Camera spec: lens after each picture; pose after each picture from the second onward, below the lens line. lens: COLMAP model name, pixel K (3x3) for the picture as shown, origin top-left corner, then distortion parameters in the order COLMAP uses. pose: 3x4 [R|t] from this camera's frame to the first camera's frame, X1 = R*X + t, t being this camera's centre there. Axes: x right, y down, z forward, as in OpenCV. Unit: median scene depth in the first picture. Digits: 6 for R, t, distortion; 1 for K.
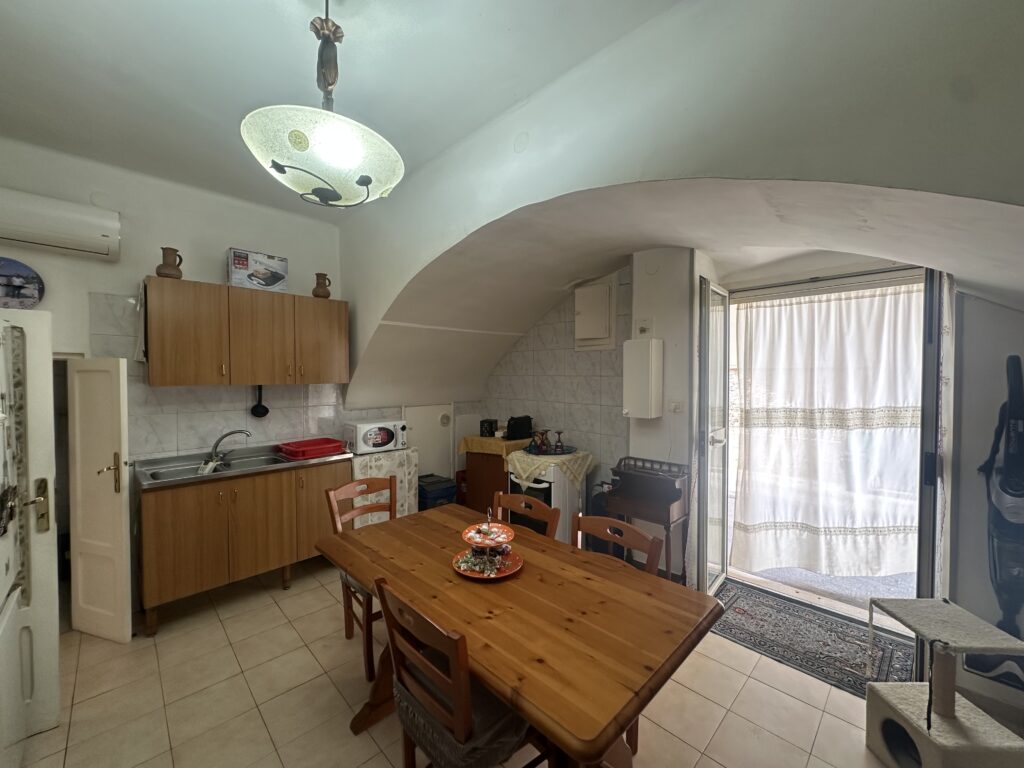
lens RADIAL K [[404.8, 0, 516.4], [0, 404.8, 383.1], [0, 0, 1]] dist [-0.005927, 0.000523]
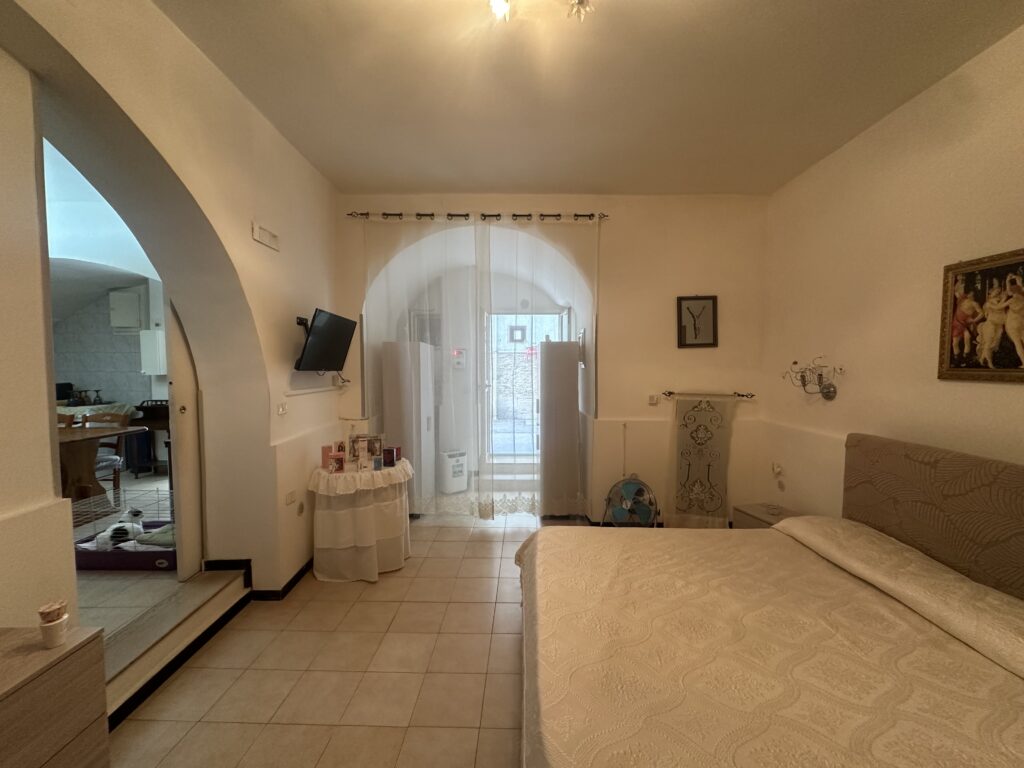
lens RADIAL K [[404.8, 0, 511.8], [0, 404.8, 385.4], [0, 0, 1]] dist [-0.005927, 0.000523]
pose [[0.698156, -0.038902, 0.714888, 0.110561], [0.016543, 0.999133, 0.038213, 0.070850], [-0.715755, -0.014852, 0.698194, -1.057863]]
